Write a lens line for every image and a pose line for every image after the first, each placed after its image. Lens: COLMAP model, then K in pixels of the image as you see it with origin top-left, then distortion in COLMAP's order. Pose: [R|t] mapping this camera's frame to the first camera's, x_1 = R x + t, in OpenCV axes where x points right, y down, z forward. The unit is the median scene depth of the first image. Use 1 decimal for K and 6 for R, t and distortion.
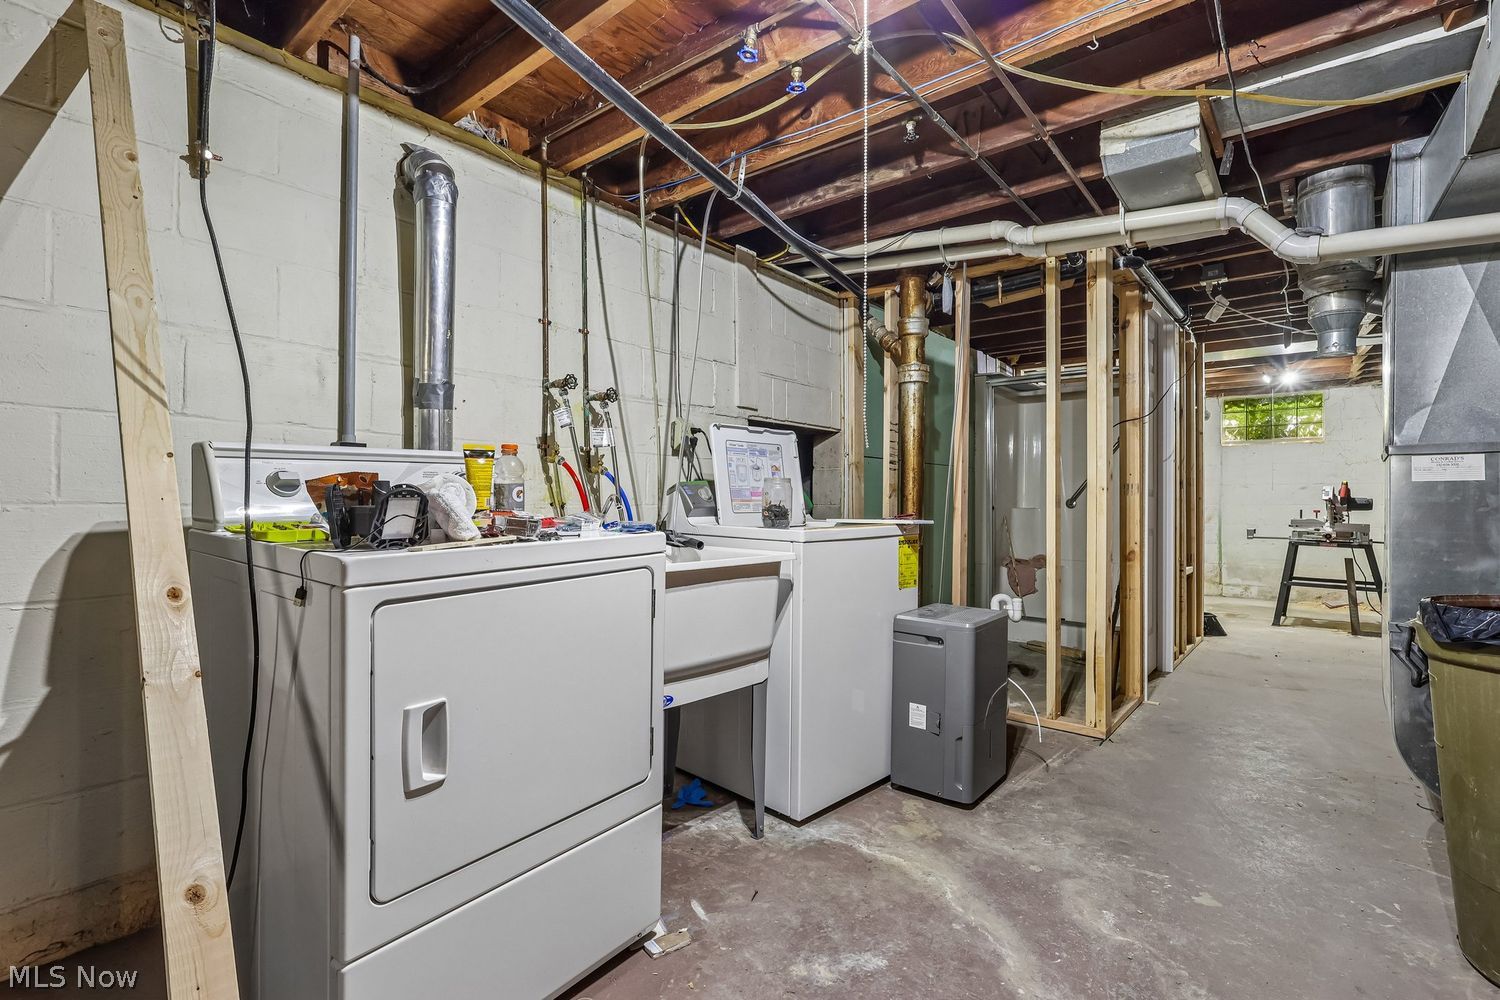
lens RADIAL K [[718.2, 0, 750.0], [0, 718.2, 500.0], [0, 0, 1]] dist [-0.011182, -0.000197]
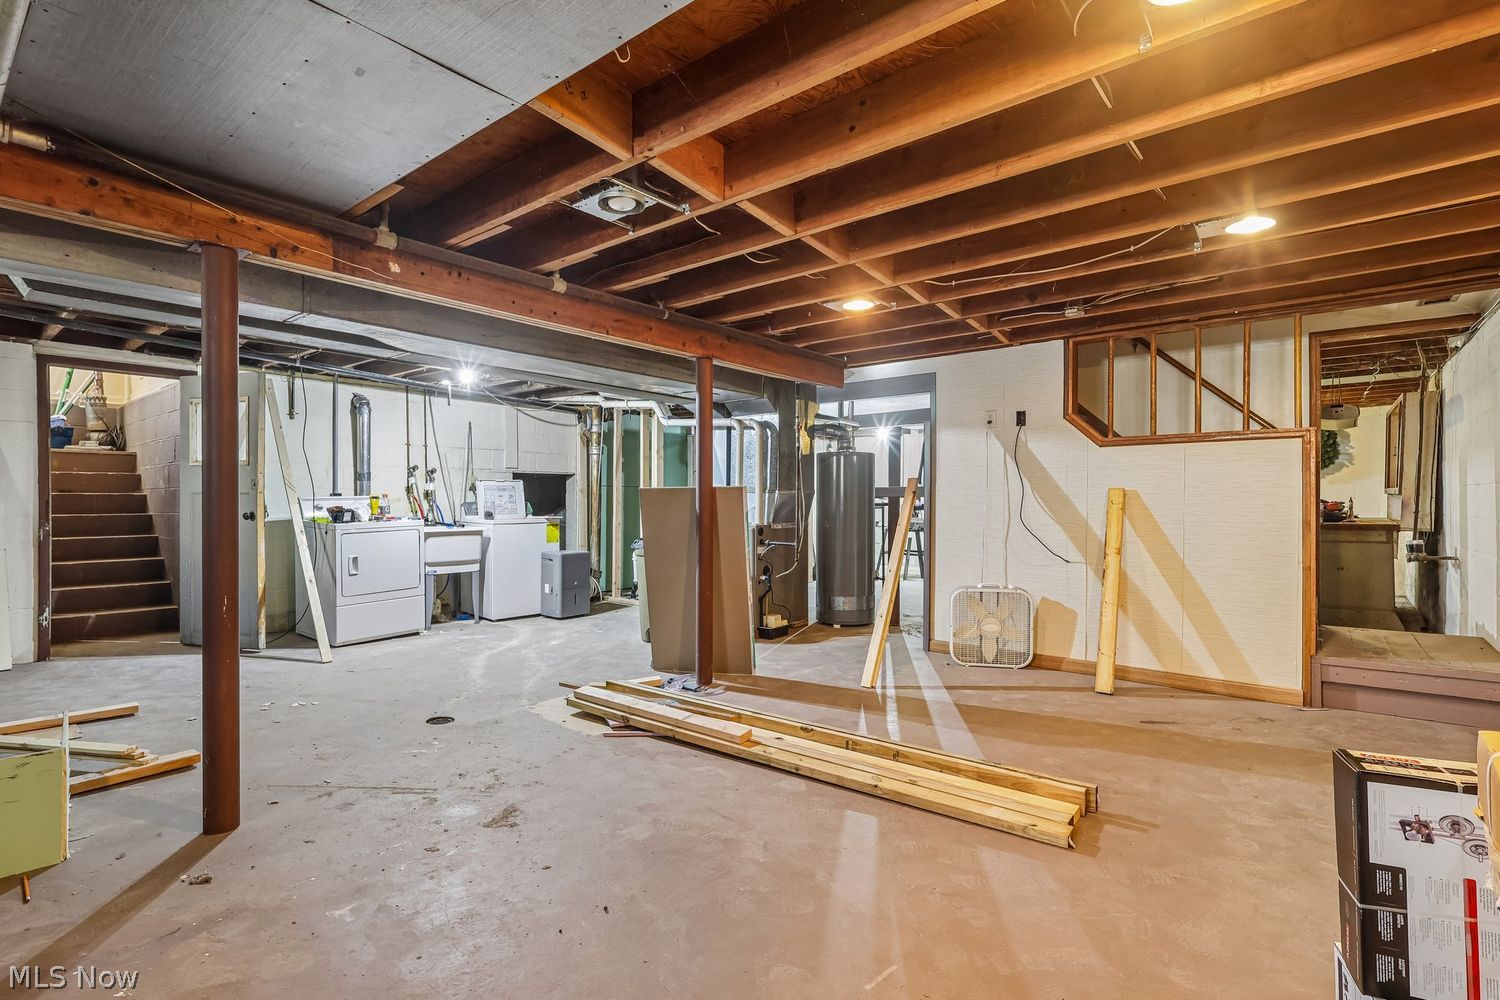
lens RADIAL K [[718.2, 0, 750.0], [0, 718.2, 500.0], [0, 0, 1]] dist [-0.011182, -0.000197]
pose [[0.999874, -0.006907, 0.014266, 1.186624], [0.006903, 0.999976, 0.000320, -0.036804], [-0.014268, -0.000221, 0.999898, -2.121995]]
